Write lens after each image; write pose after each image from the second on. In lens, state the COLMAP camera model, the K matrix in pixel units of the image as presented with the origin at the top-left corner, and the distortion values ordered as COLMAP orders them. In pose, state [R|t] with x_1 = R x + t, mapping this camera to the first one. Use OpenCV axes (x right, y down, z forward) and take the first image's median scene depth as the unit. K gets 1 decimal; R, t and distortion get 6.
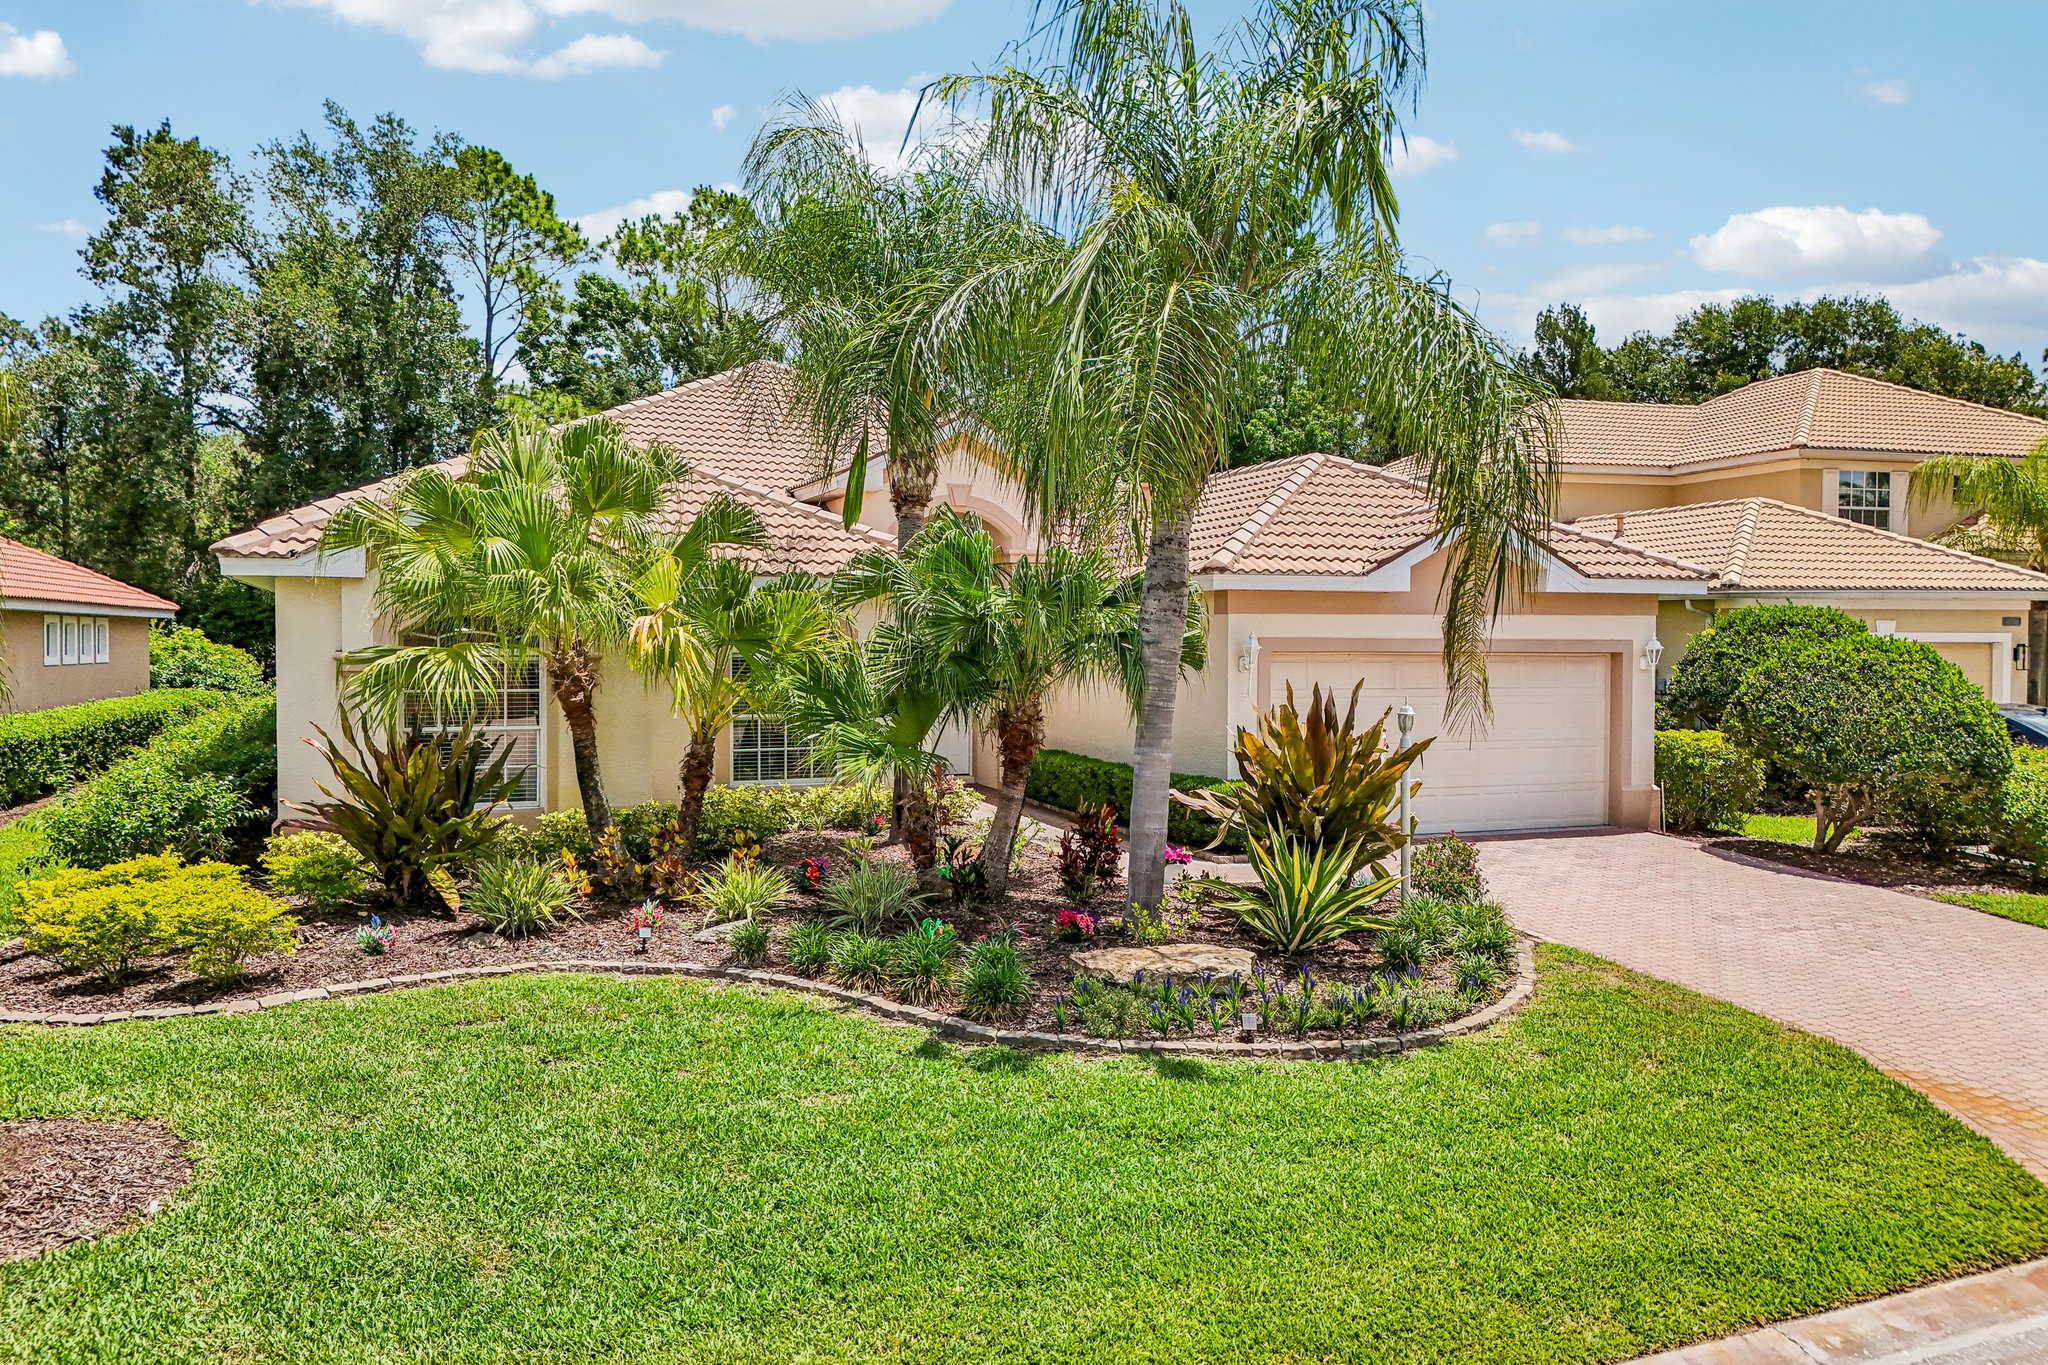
lens RADIAL K [[1528.5, 0, 1023.7], [0, 1528.5, 672.7], [0, 0, 1]] dist [0.107653, -0.141611]
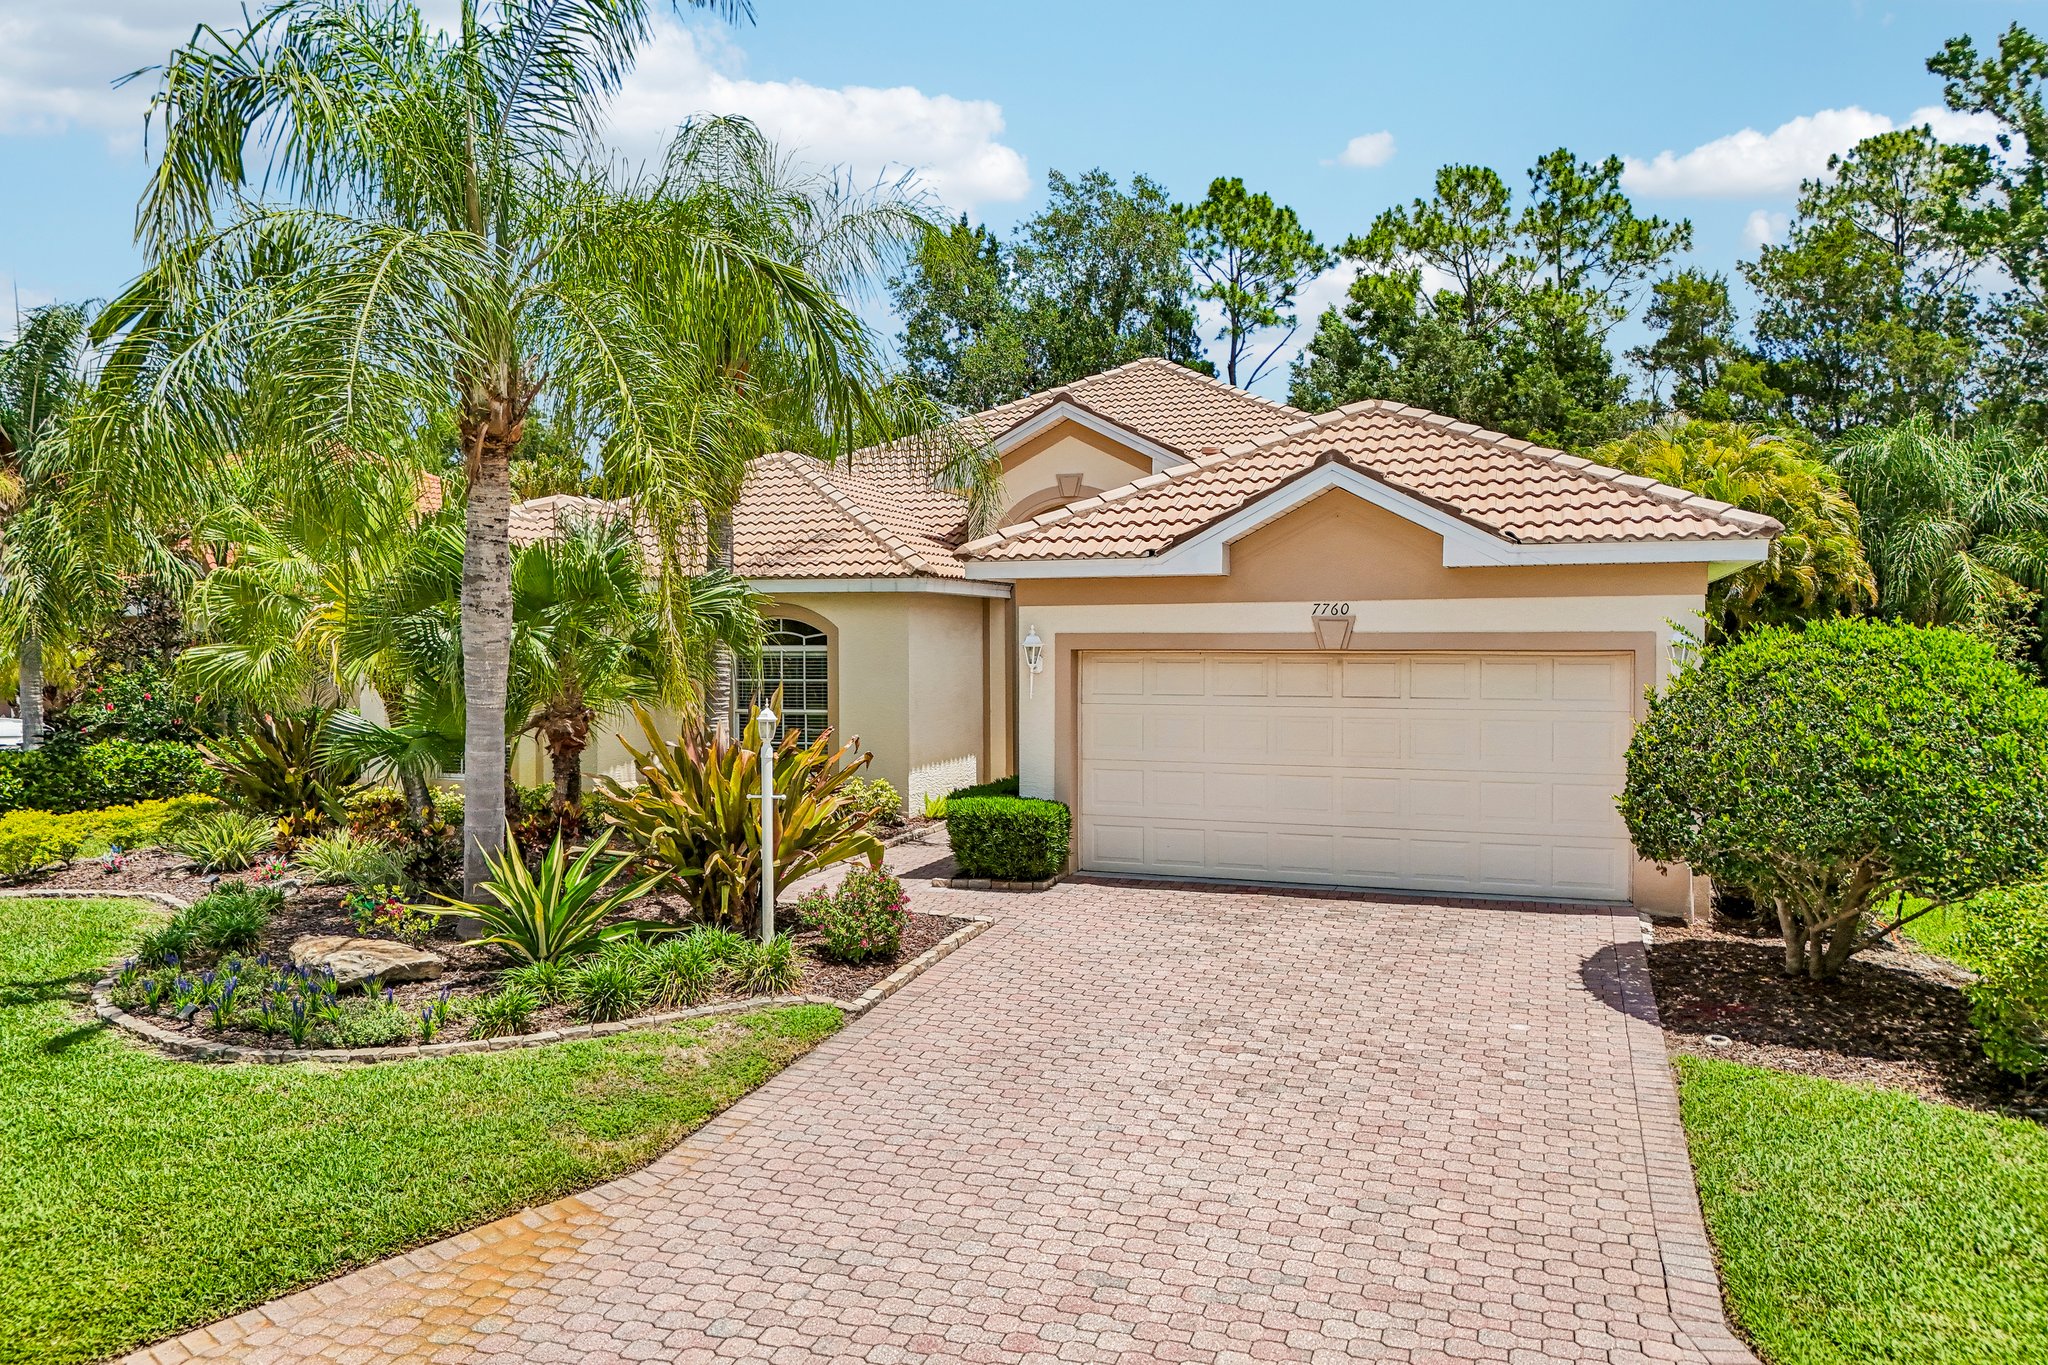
lens RADIAL K [[1528.5, 0, 1023.7], [0, 1528.5, 672.7], [0, 0, 1]] dist [0.107653, -0.141611]
pose [[0.732096, 0.009347, -0.681137, 0.686425], [-0.010485, 0.999942, 0.002451, -0.002425], [0.681121, 0.005347, 0.732152, 0.336802]]
